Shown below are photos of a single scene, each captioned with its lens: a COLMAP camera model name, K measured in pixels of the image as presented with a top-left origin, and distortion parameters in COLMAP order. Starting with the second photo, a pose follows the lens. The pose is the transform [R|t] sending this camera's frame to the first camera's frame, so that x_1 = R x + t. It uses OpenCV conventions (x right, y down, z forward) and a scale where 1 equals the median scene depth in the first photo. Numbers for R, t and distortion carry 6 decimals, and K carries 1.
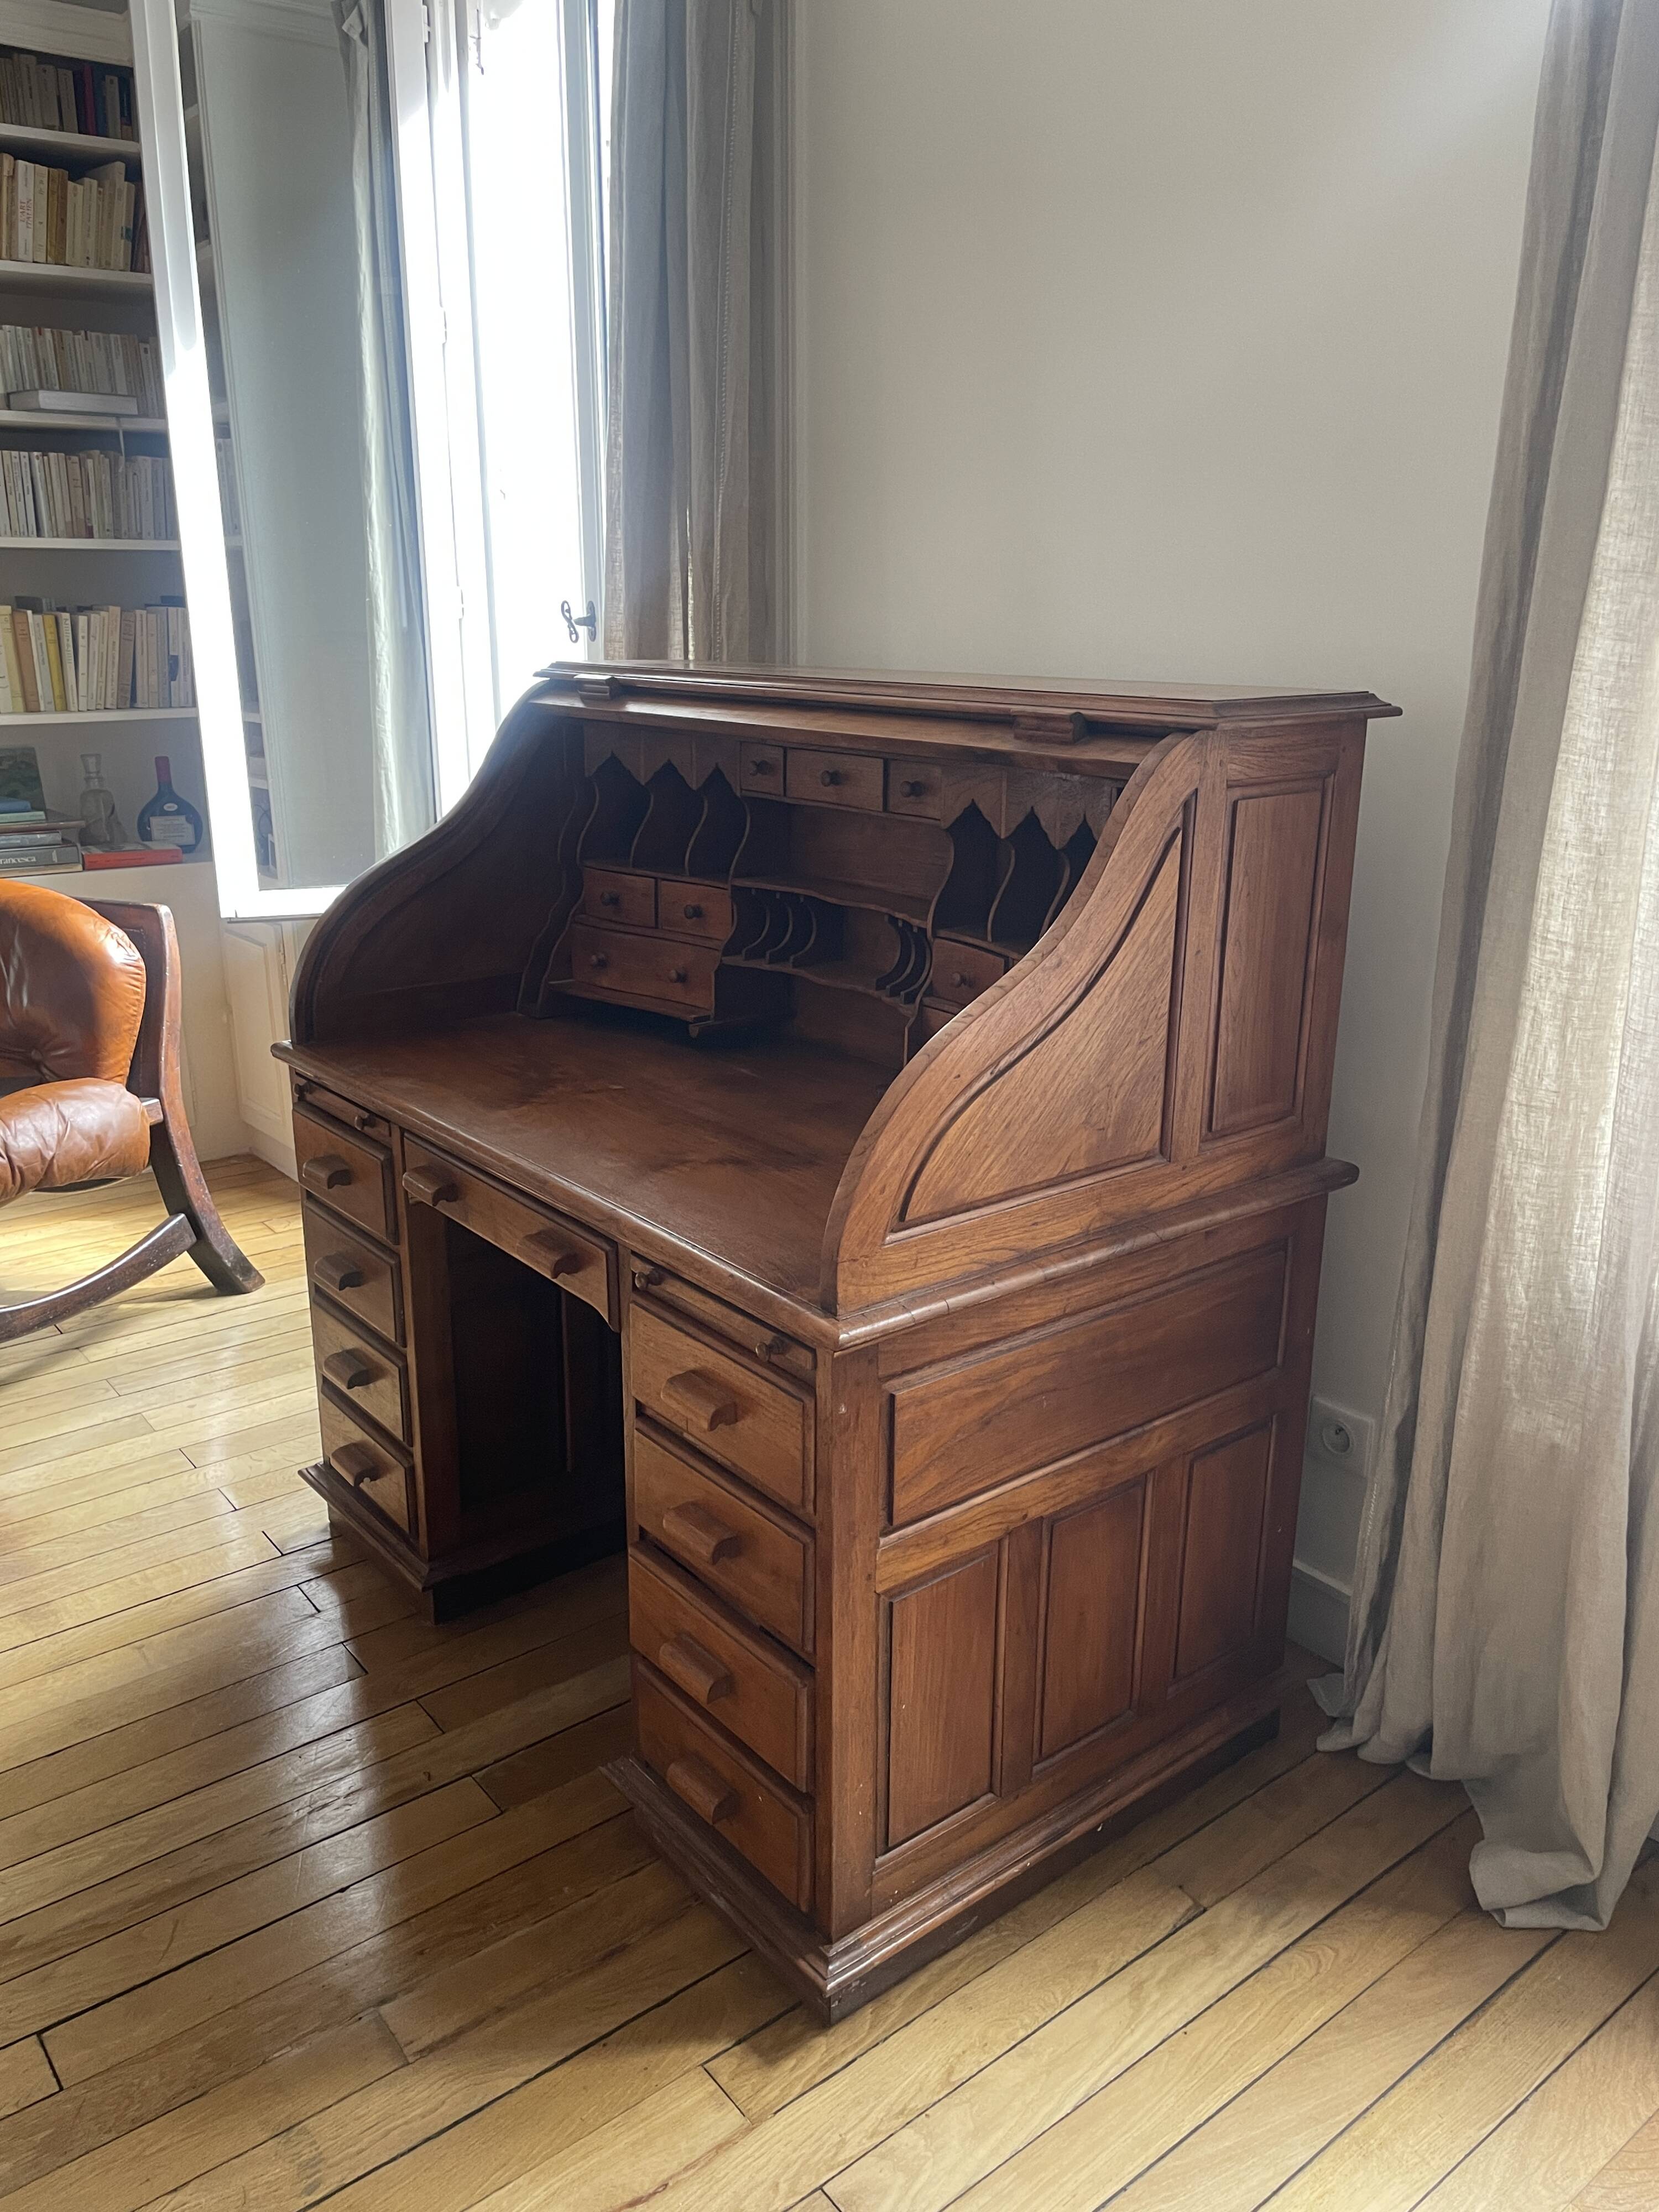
lens RADIAL K [[1674.2, 0, 846.5], [0, 1674.2, 1125.0], [0, 0, 1]] dist [0.084944, -0.109502]
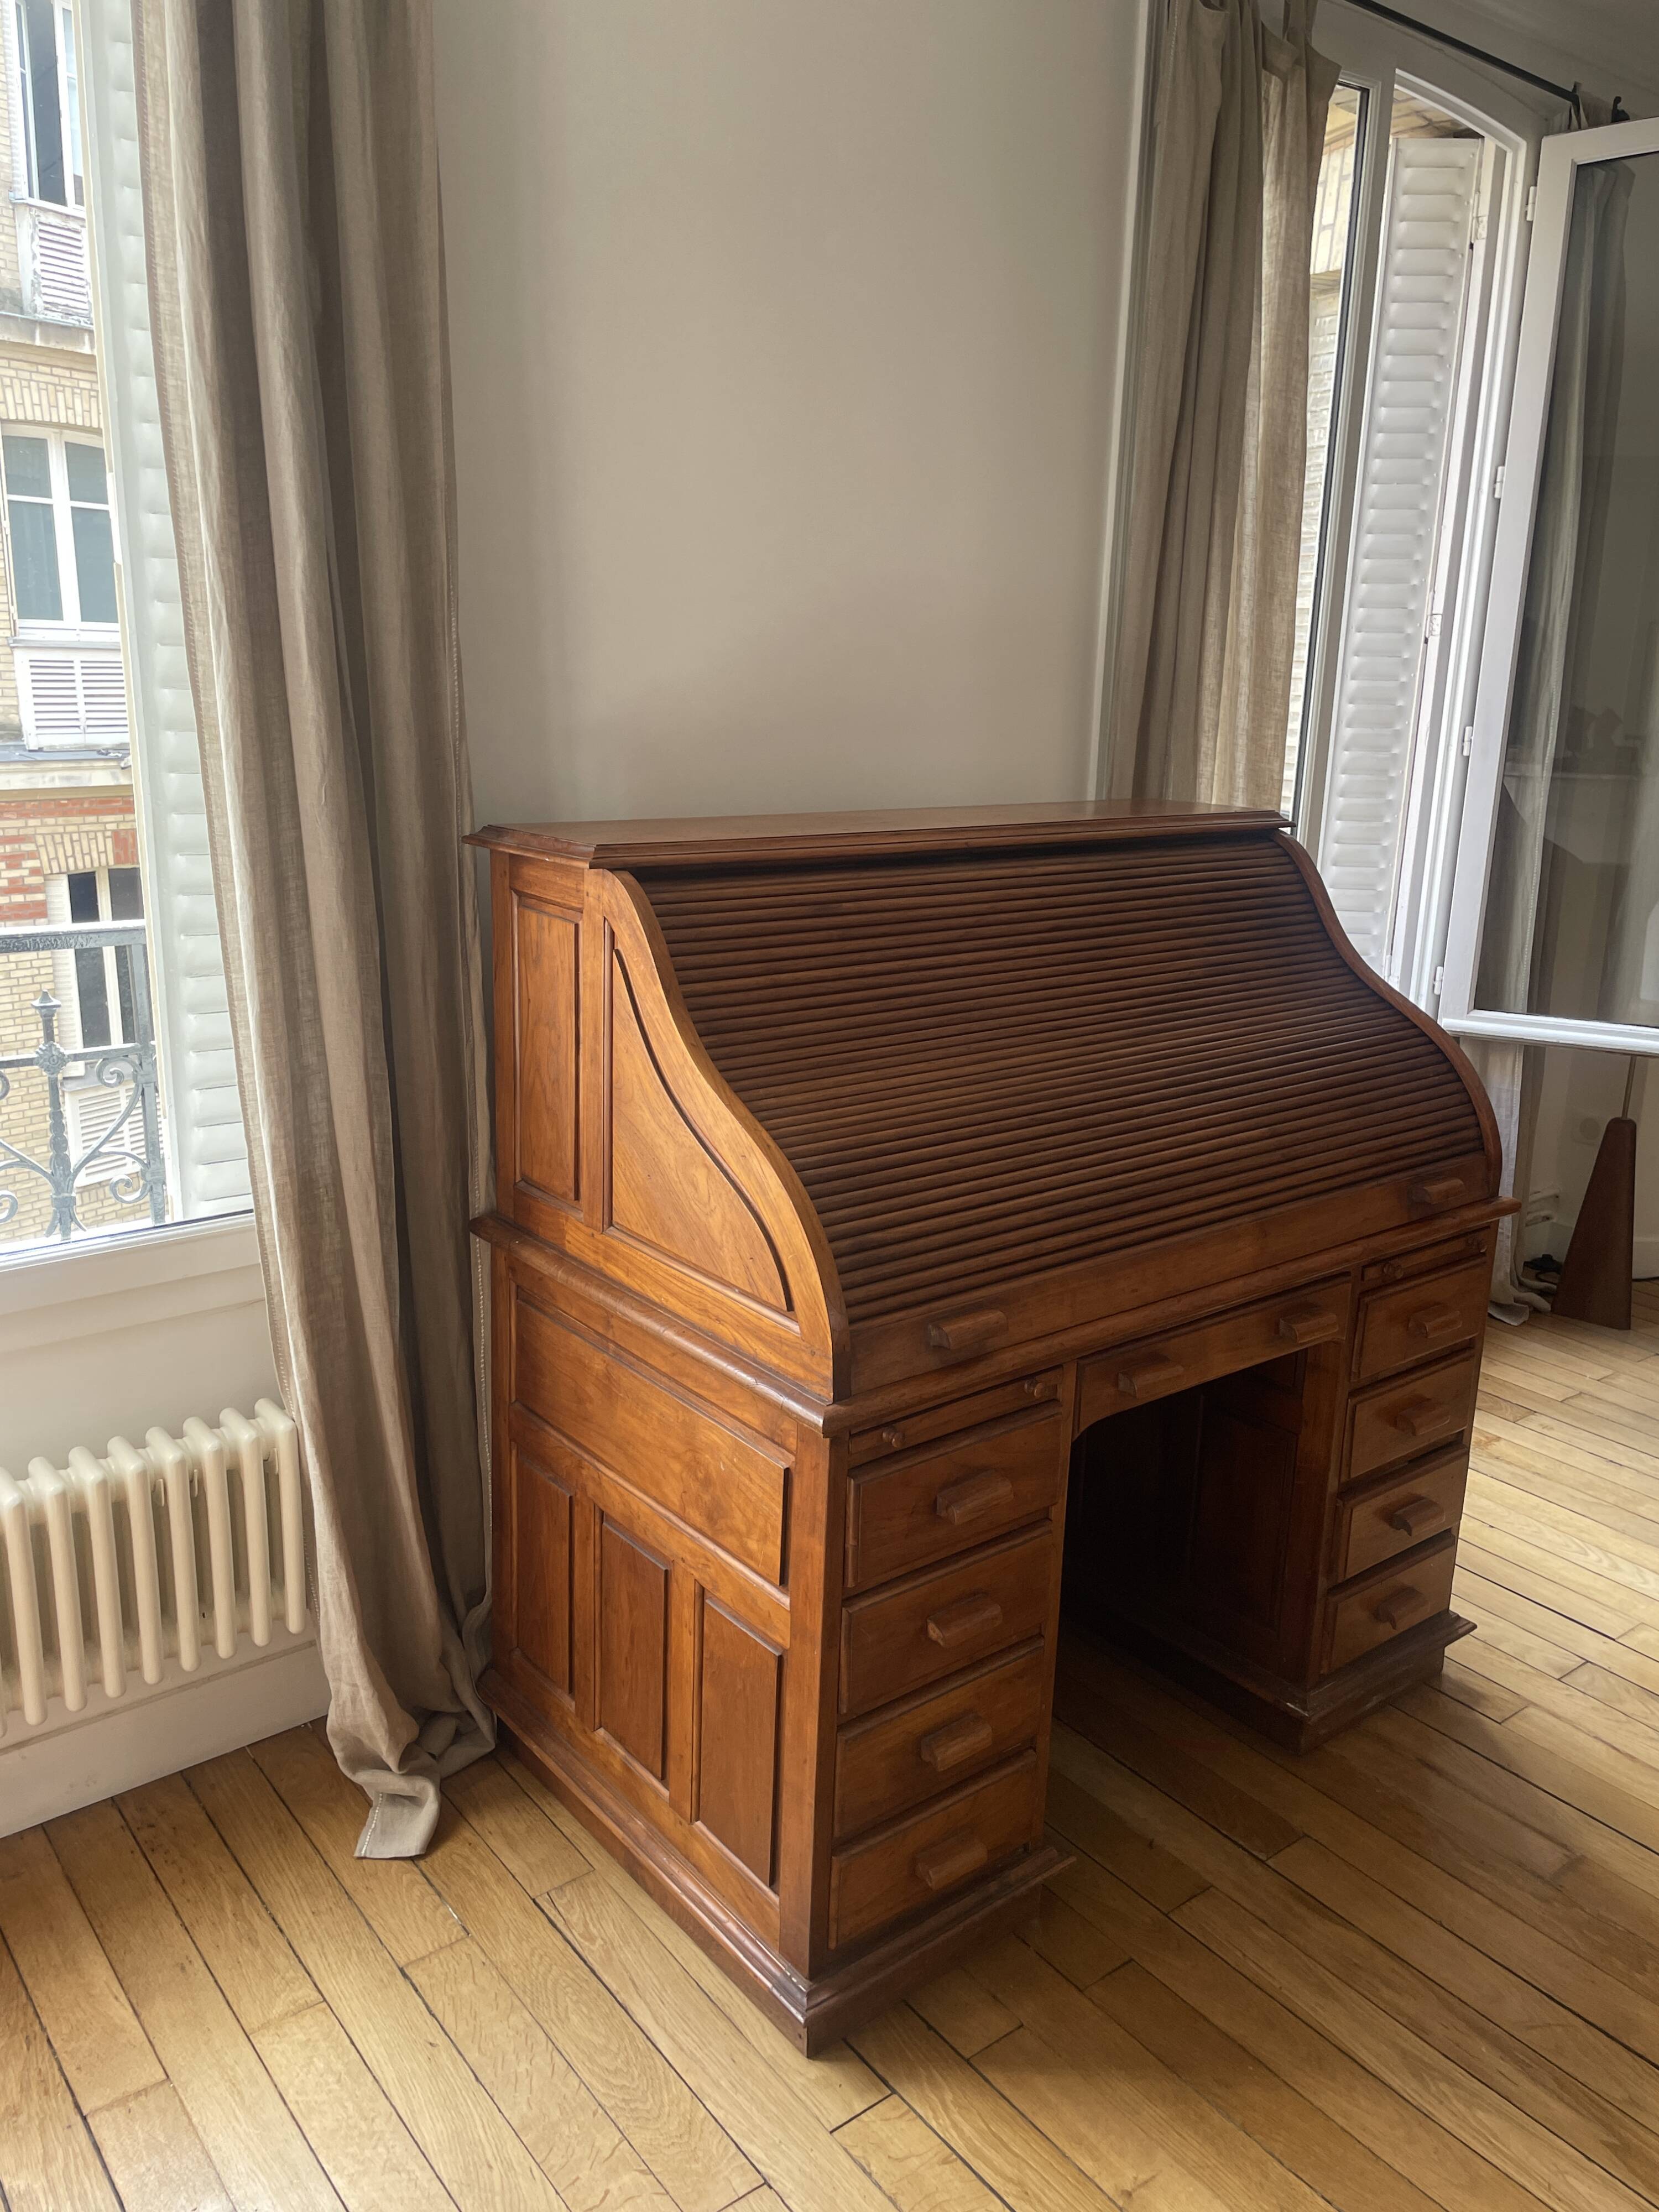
lens RADIAL K [[1674.2, 0, 848.0], [0, 1674.2, 1091.5], [0, 0, 1]] dist [0.084944, -0.109502]
pose [[0.006600, -0.253653, 0.967273, -1.284998], [0.268115, 0.932326, 0.242659, -0.447737], [-0.963364, 0.257738, 0.074162, 1.191825]]
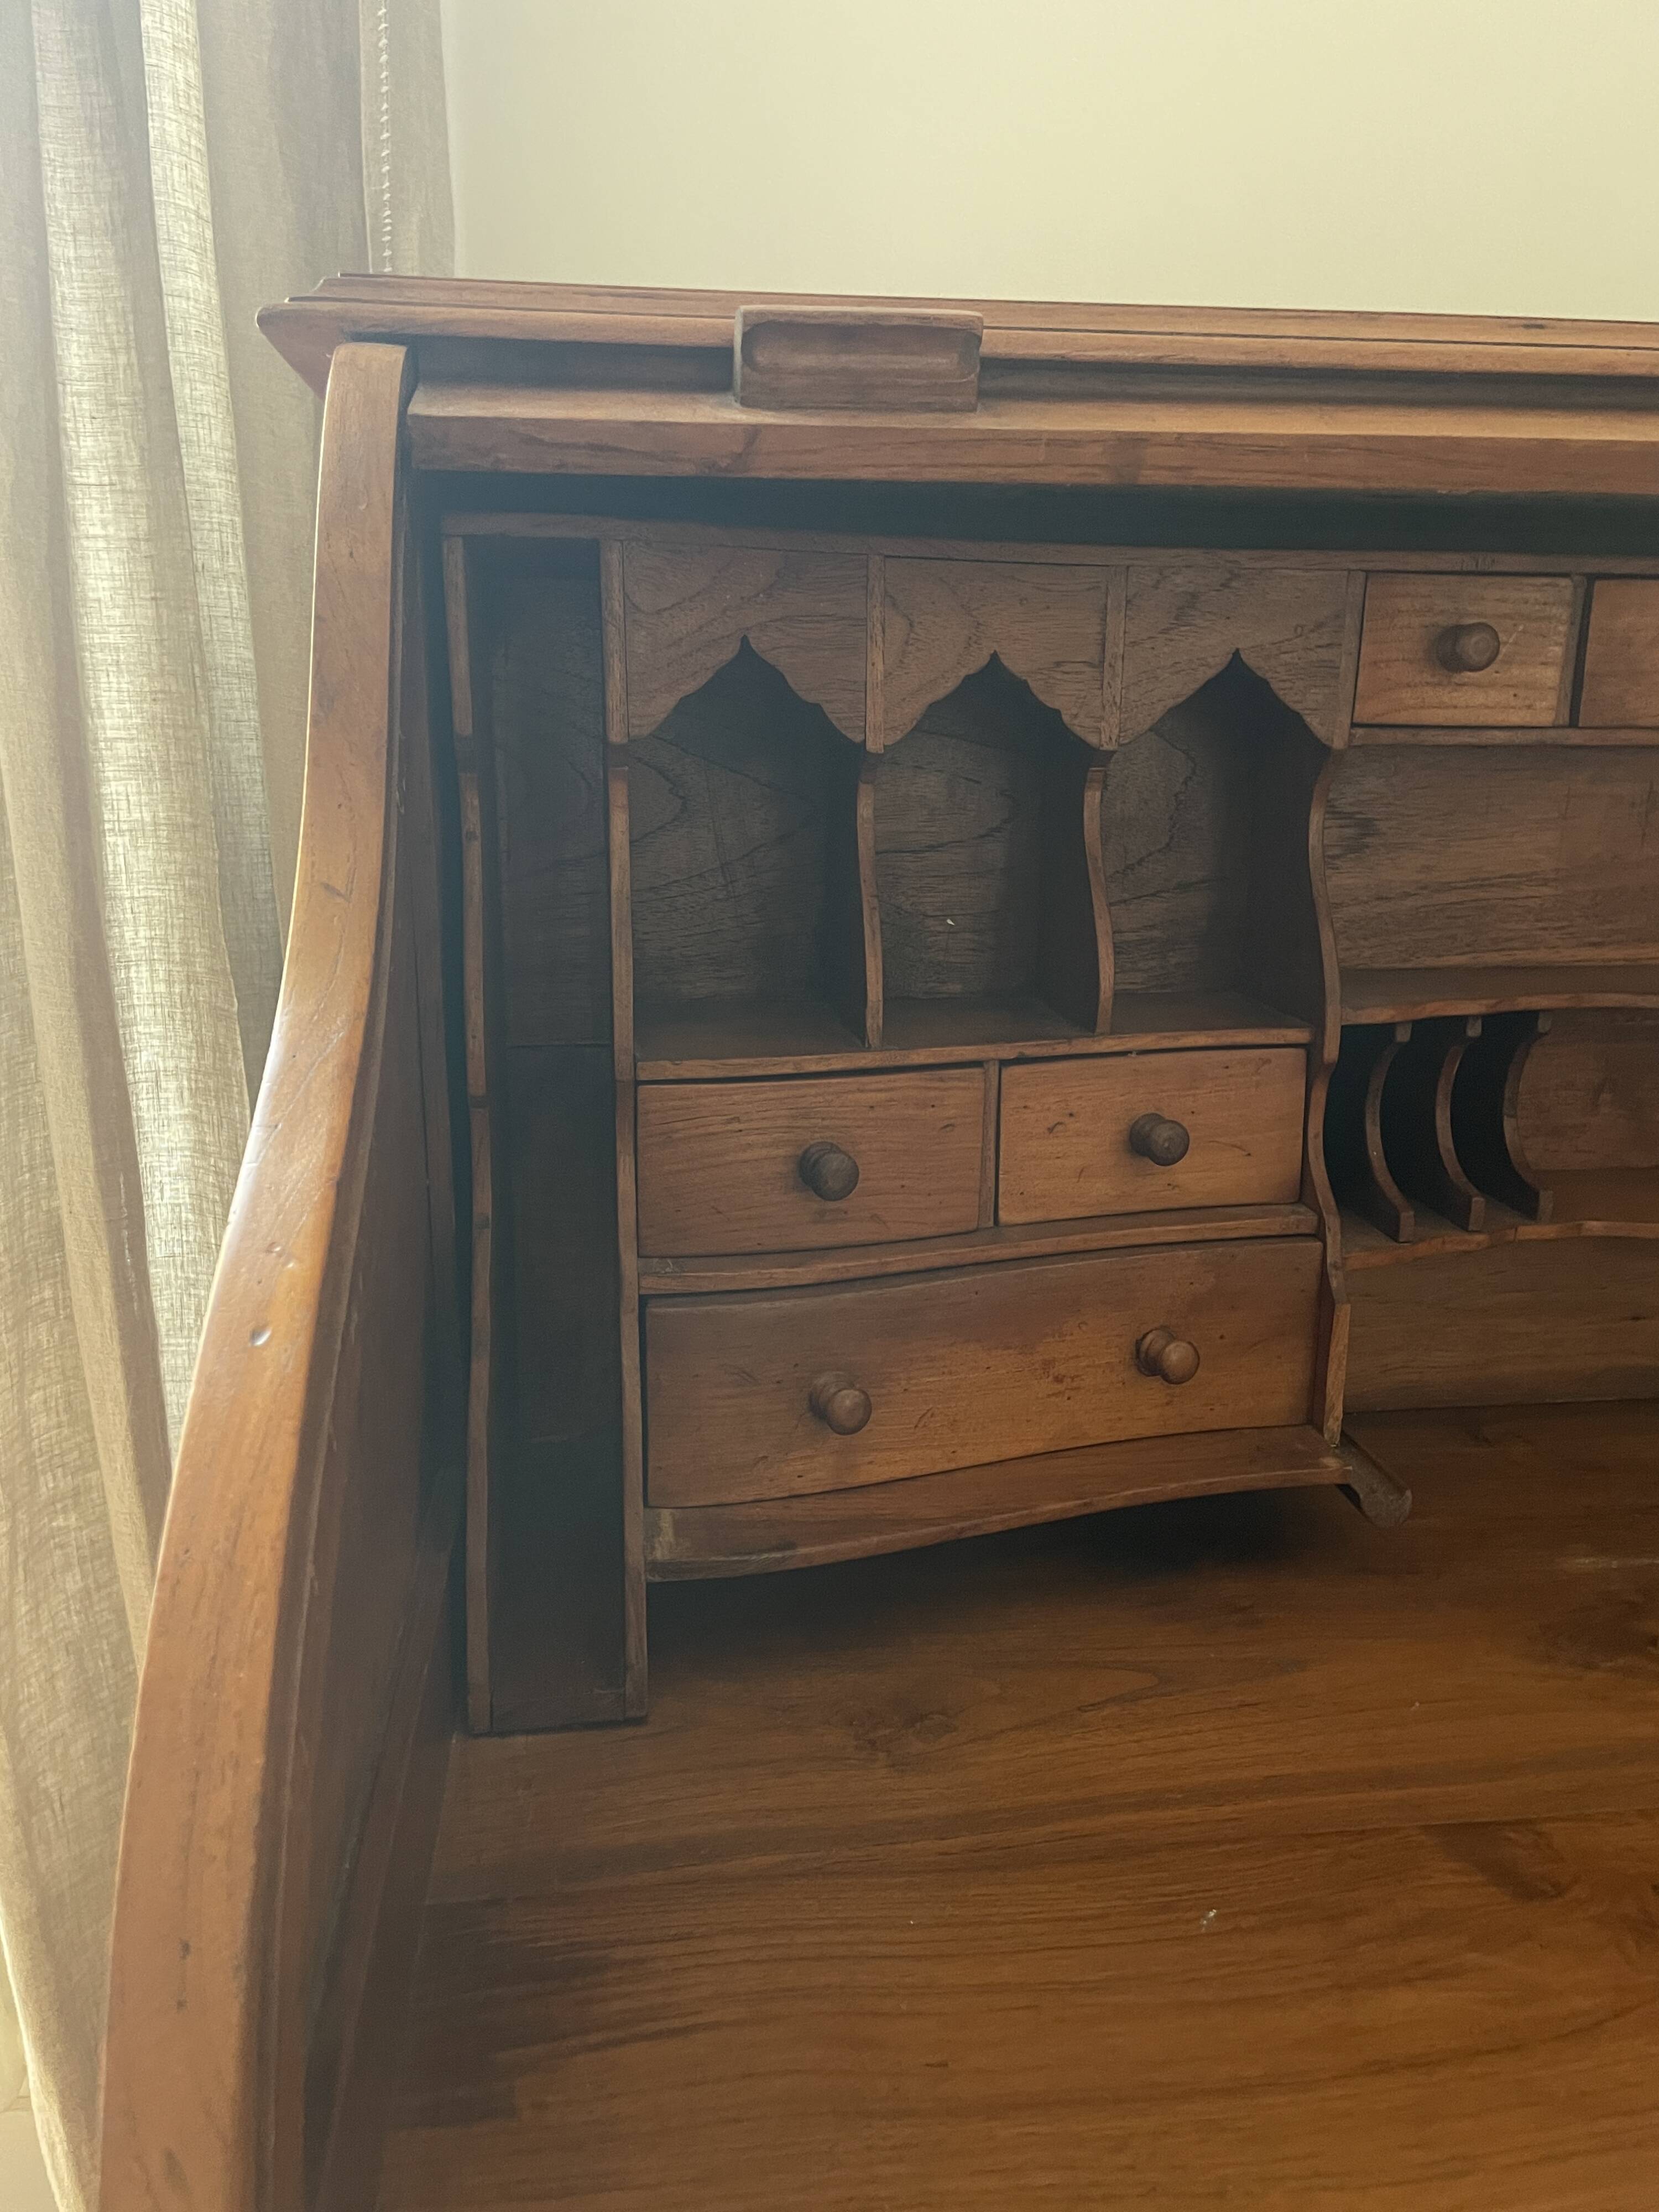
lens RADIAL K [[1674.2, 0, 816.4], [0, 1674.2, 1119.2], [0, 0, 1]] dist [0.084944, -0.109502]
pose [[0.533983, -0.206168, 0.819974, -0.493467], [0.248491, 0.965252, 0.080874, -0.224593], [-0.808155, 0.160571, 0.566659, 1.145288]]
